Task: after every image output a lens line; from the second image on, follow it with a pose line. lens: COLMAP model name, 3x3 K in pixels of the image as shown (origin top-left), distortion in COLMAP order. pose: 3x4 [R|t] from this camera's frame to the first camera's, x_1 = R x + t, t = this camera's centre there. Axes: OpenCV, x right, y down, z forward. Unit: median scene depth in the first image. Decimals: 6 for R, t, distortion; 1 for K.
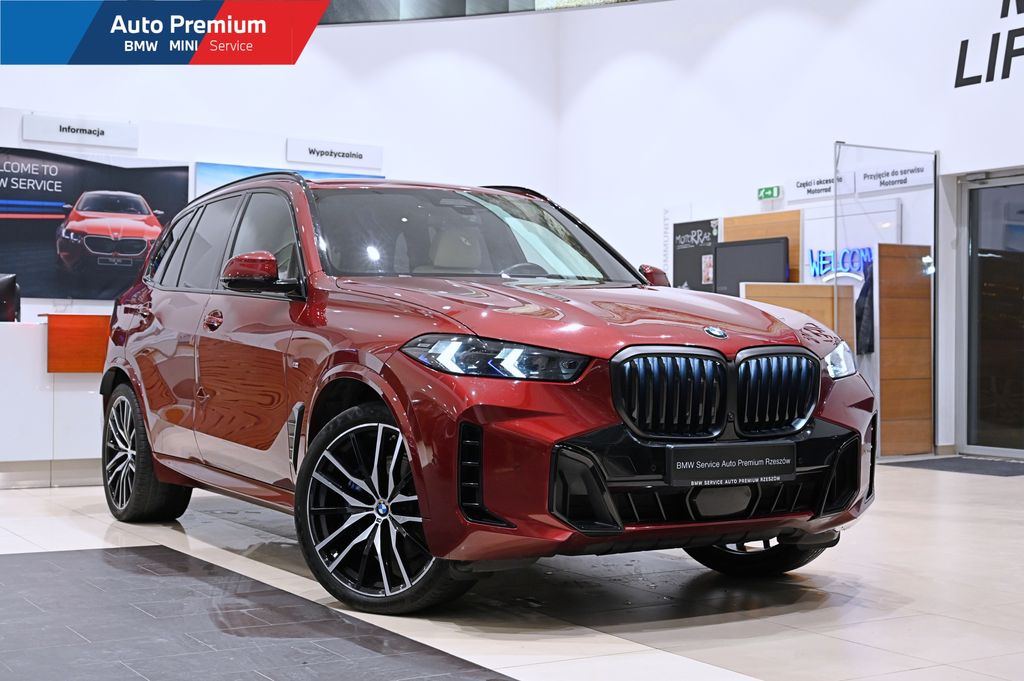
lens RADIAL K [[1452.1, 0, 512.0], [0, 1452.1, 340.5], [0, 0, 1]] dist [-0.010246, 0.034403]
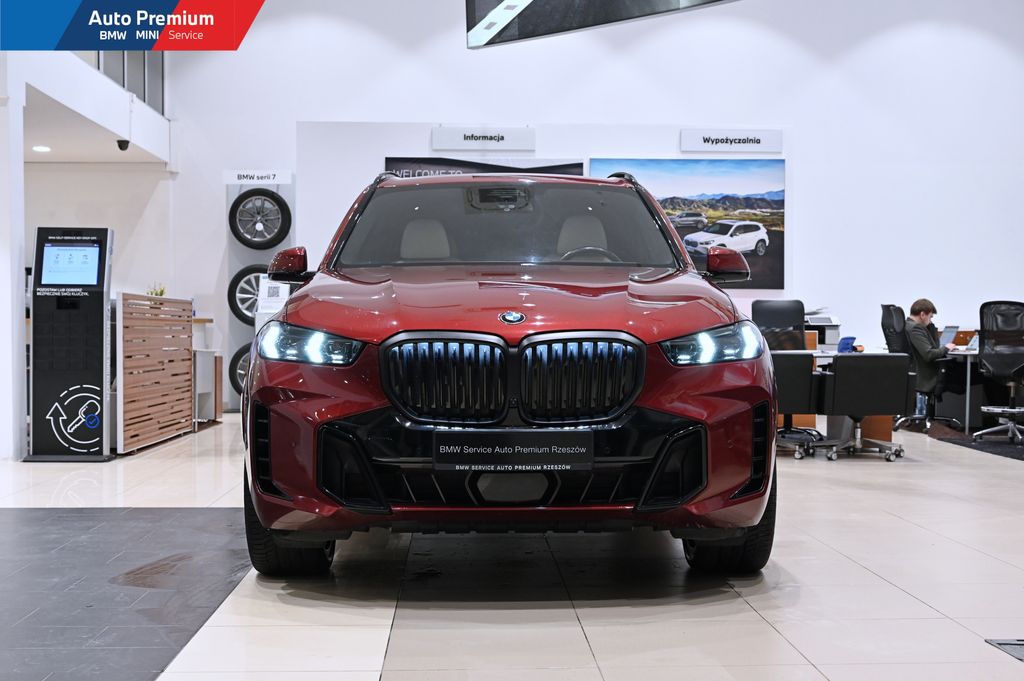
lens RADIAL K [[1430.0, 0, 512.0], [0, 1430.0, 340.5], [0, 0, 1]] dist [0.010895, -0.036104]
pose [[0.867921, -0.002799, -0.496694, 0.268862], [0.008522, 0.999921, 0.009257, 0.000293], [0.496629, -0.012267, 0.867876, 0.062889]]
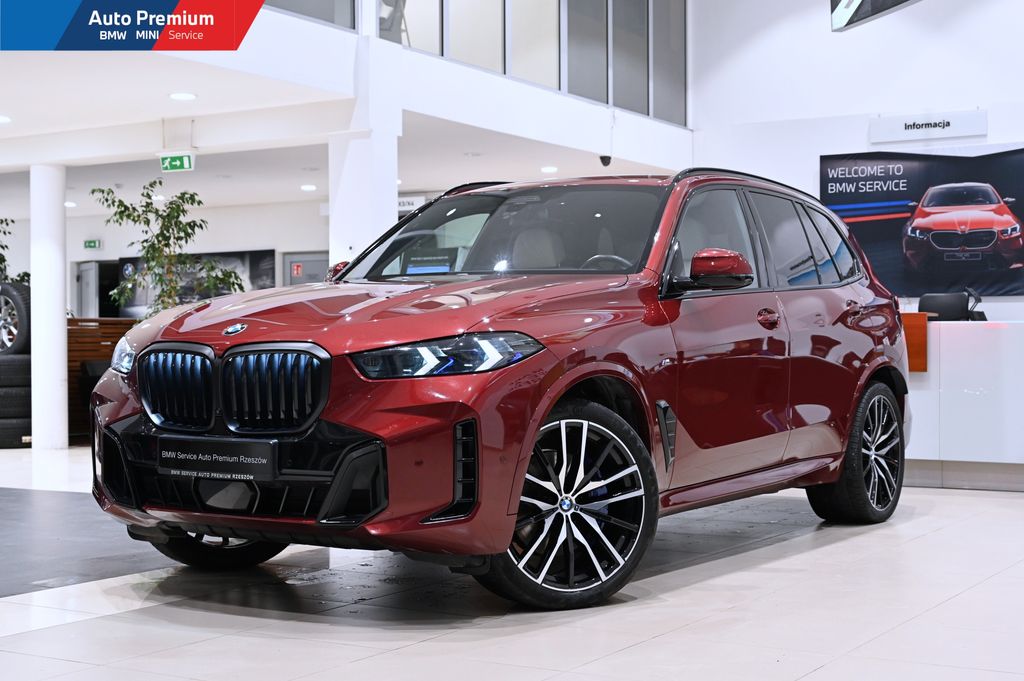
lens RADIAL K [[1511.3, 0, 512.0], [0, 1511.3, 340.5], [0, 0, 1]] dist [-0.012801, 0.045482]
pose [[0.441015, -0.010027, -0.897444, 0.503768], [0.009867, 0.999931, -0.006323, 0.004667], [0.897446, -0.006066, 0.441084, 0.302816]]
